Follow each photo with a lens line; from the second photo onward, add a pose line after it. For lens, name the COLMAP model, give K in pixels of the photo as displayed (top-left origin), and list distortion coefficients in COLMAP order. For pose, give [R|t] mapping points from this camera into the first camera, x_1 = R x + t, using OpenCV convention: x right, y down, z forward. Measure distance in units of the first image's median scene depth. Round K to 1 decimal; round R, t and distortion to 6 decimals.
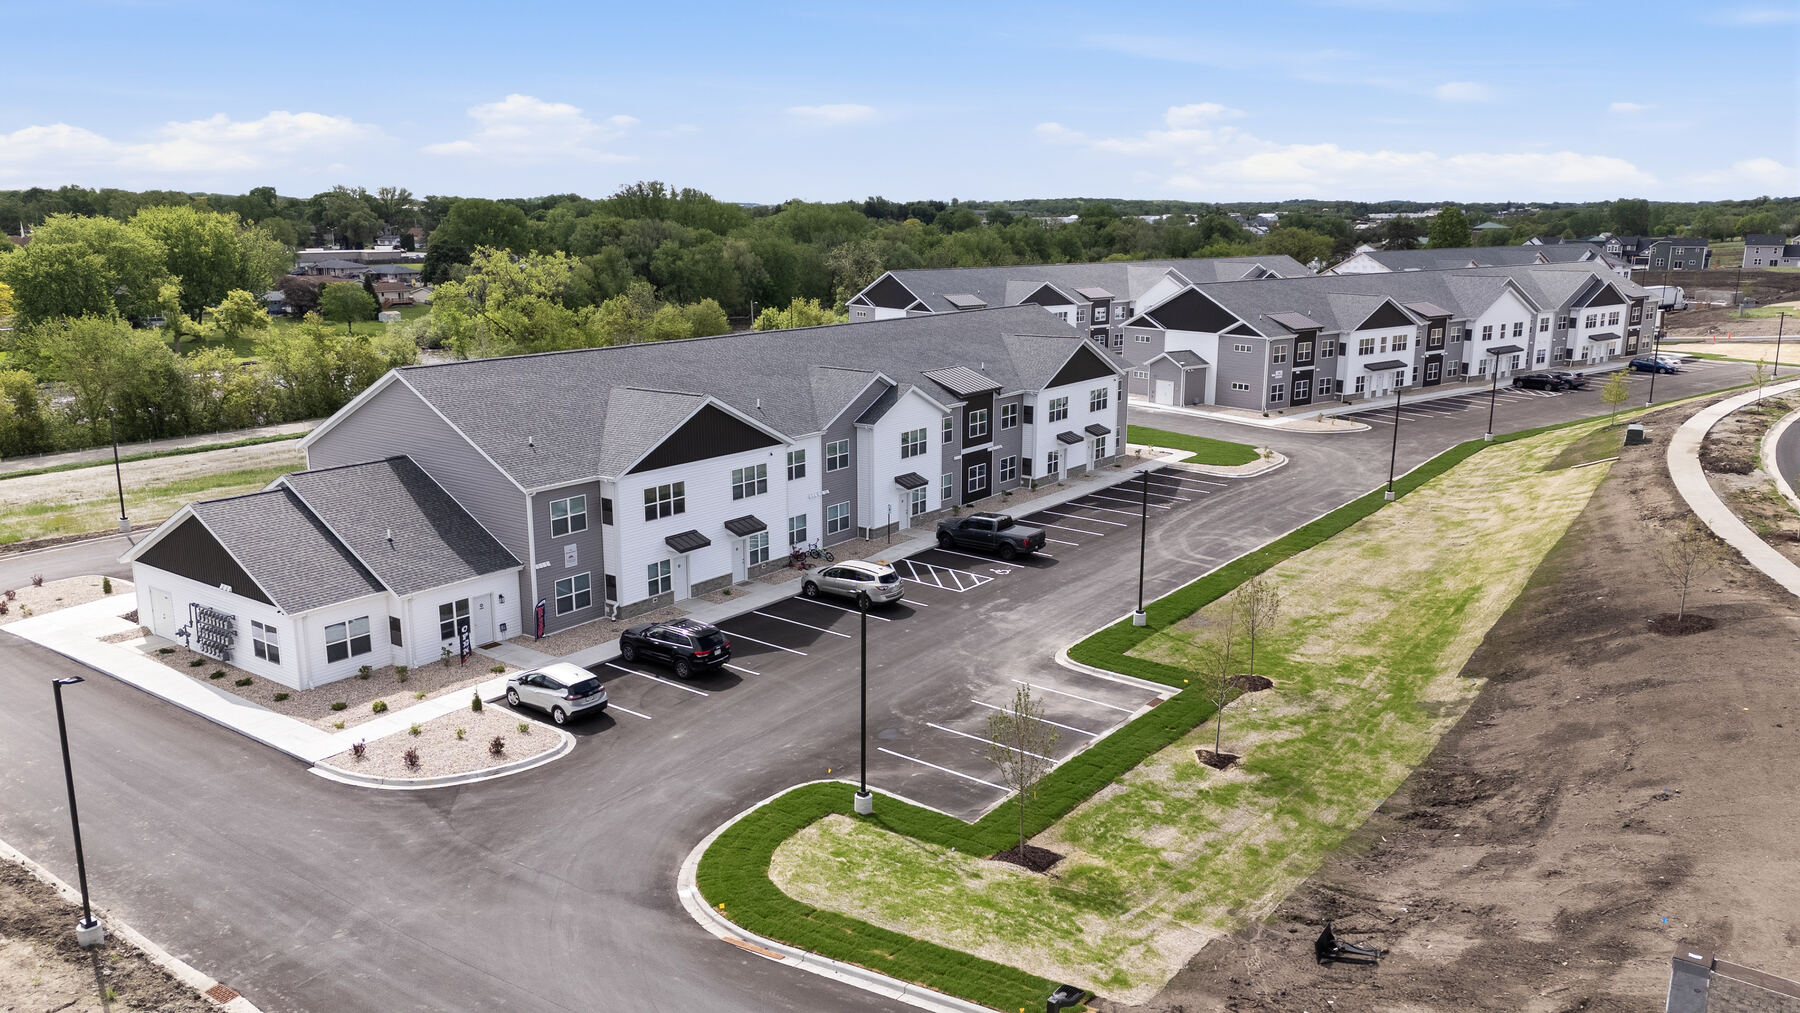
lens RADIAL K [[1314.5, 0, 905.5], [0, 1314.5, 510.9], [0, 0, 1]] dist [0.068029, -0.055984]
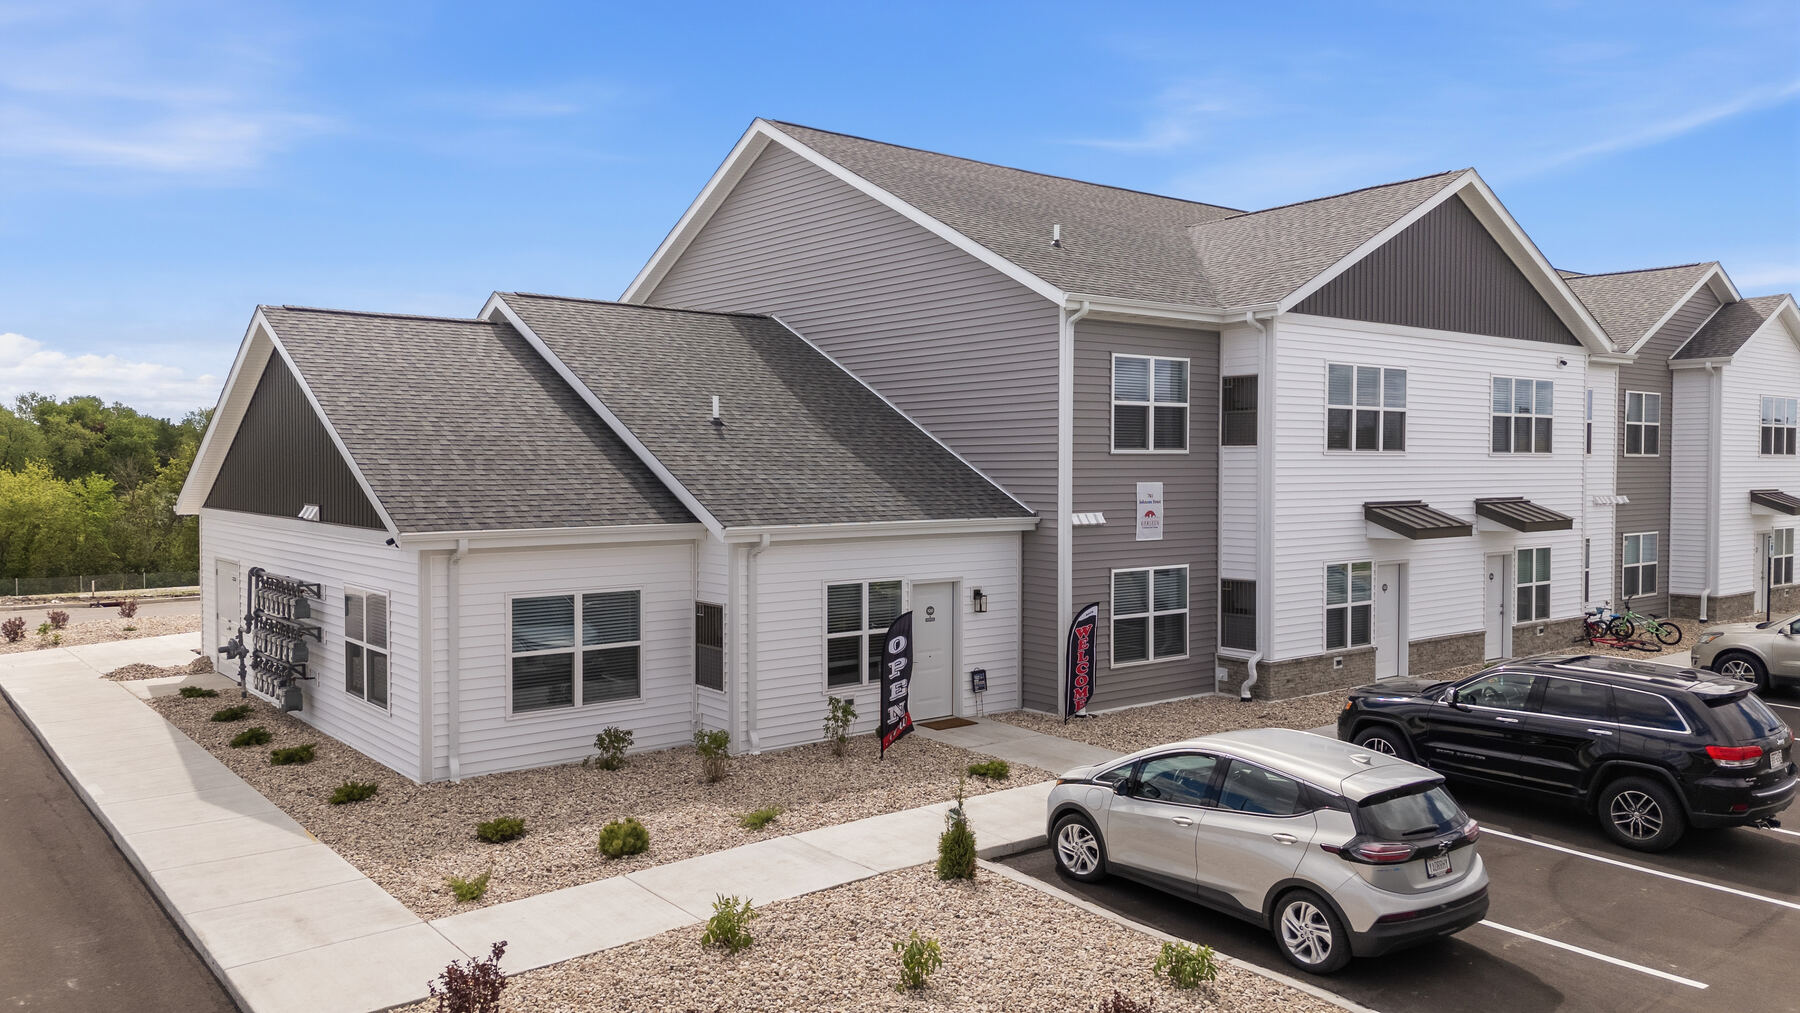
lens RADIAL K [[1311.8, 0, 903.8], [0, 1311.8, 507.6], [0, 0, 1]] dist [0.085303, -0.085507]
pose [[0.966864, 0.006889, -0.255200, -0.219512], [-0.055712, 0.981237, -0.184583, 0.104443], [0.249139, 0.192685, 0.949106, 0.603625]]
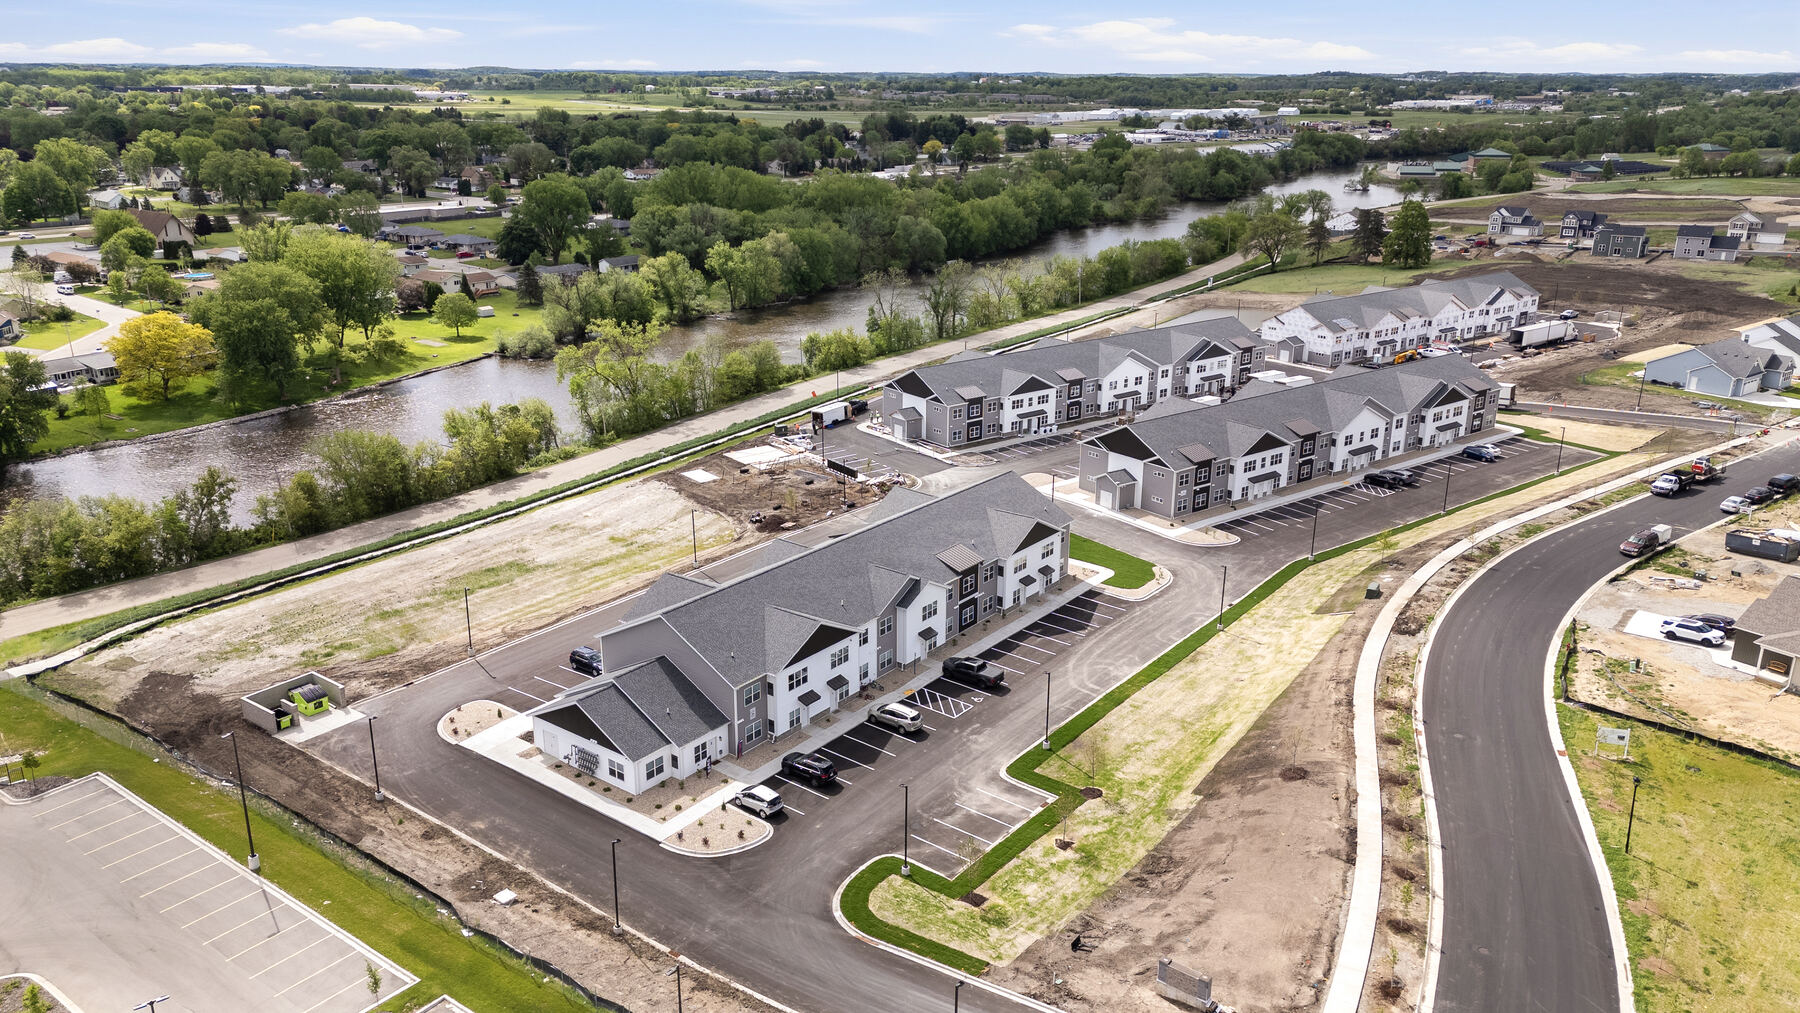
lens RADIAL K [[1311.8, 0, 903.8], [0, 1311.8, 507.6], [0, 0, 1]] dist [0.085303, -0.085507]
pose [[0.999857, 0.007552, -0.015110, -0.003211], [-0.006116, 0.995656, 0.092904, -0.438394], [0.015746, -0.092798, 0.995560, -0.877659]]
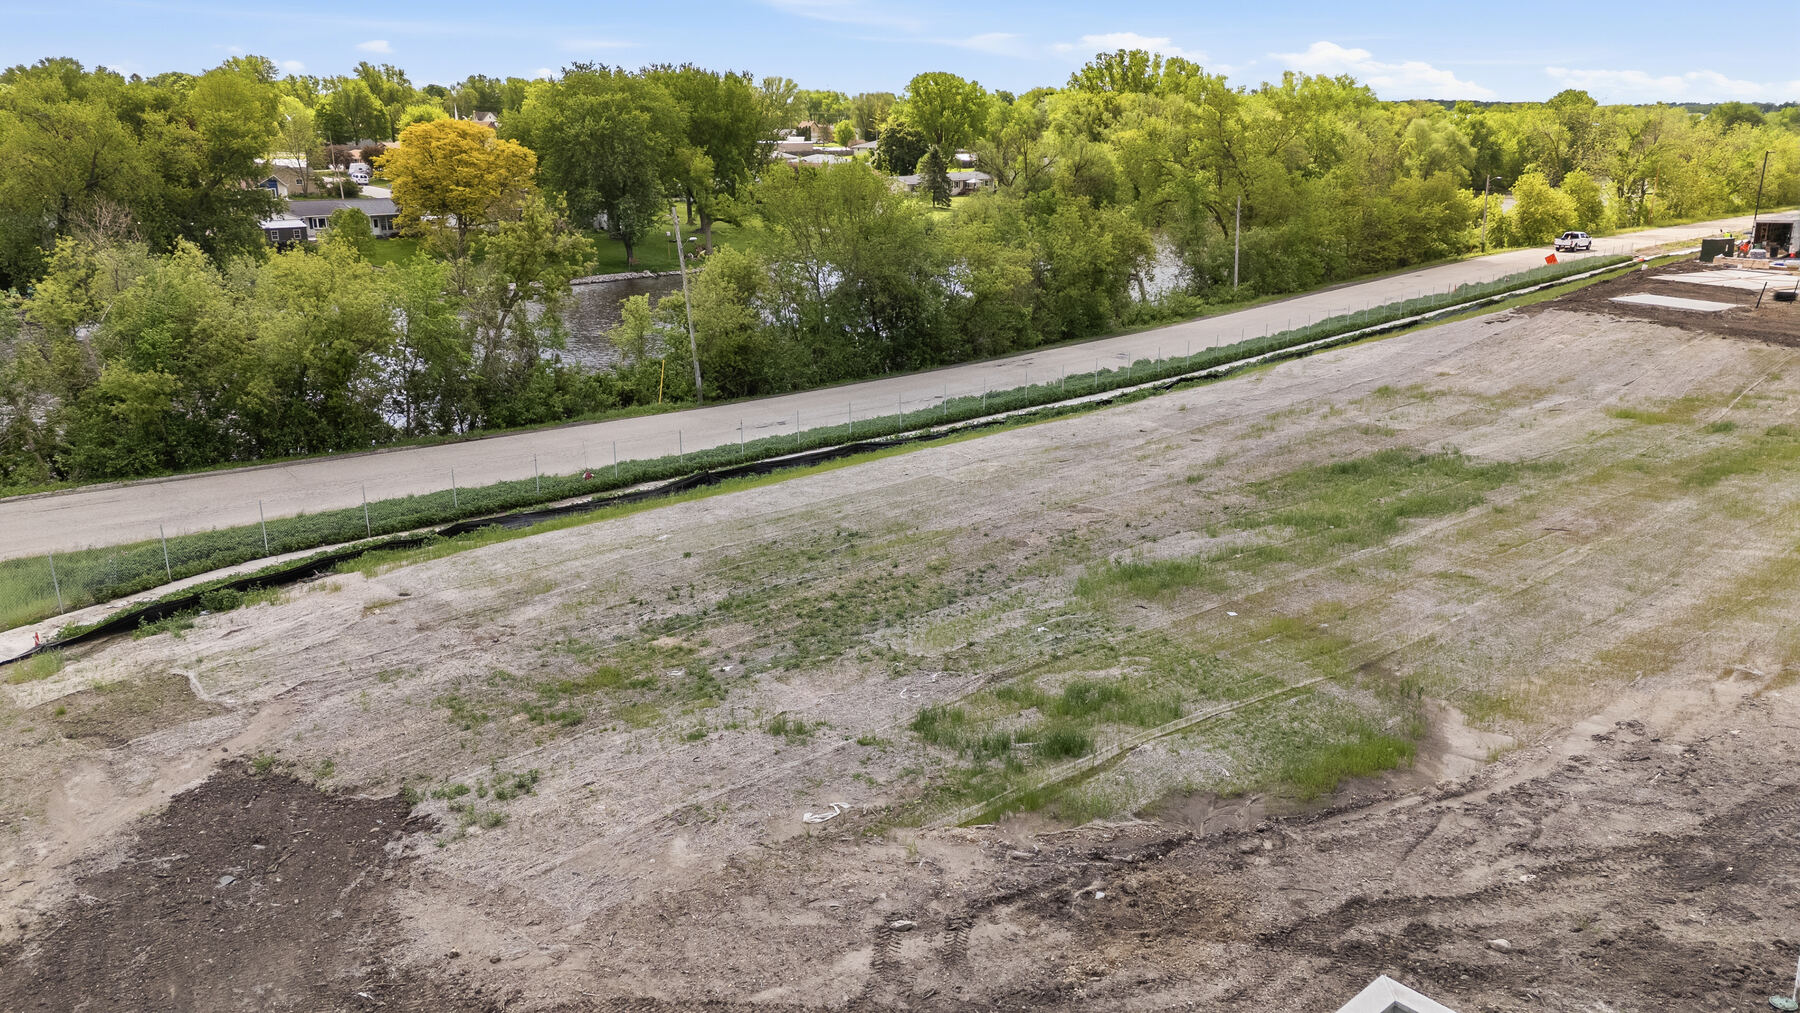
lens RADIAL K [[1311.8, 0, 903.8], [0, 1311.8, 507.6], [0, 0, 1]] dist [0.085303, -0.085507]
pose [[0.977406, 0.059337, -0.202872, -0.999968], [-0.046783, 0.996714, 0.066132, -0.069787], [0.206130, -0.055146, 0.976970, 0.942196]]
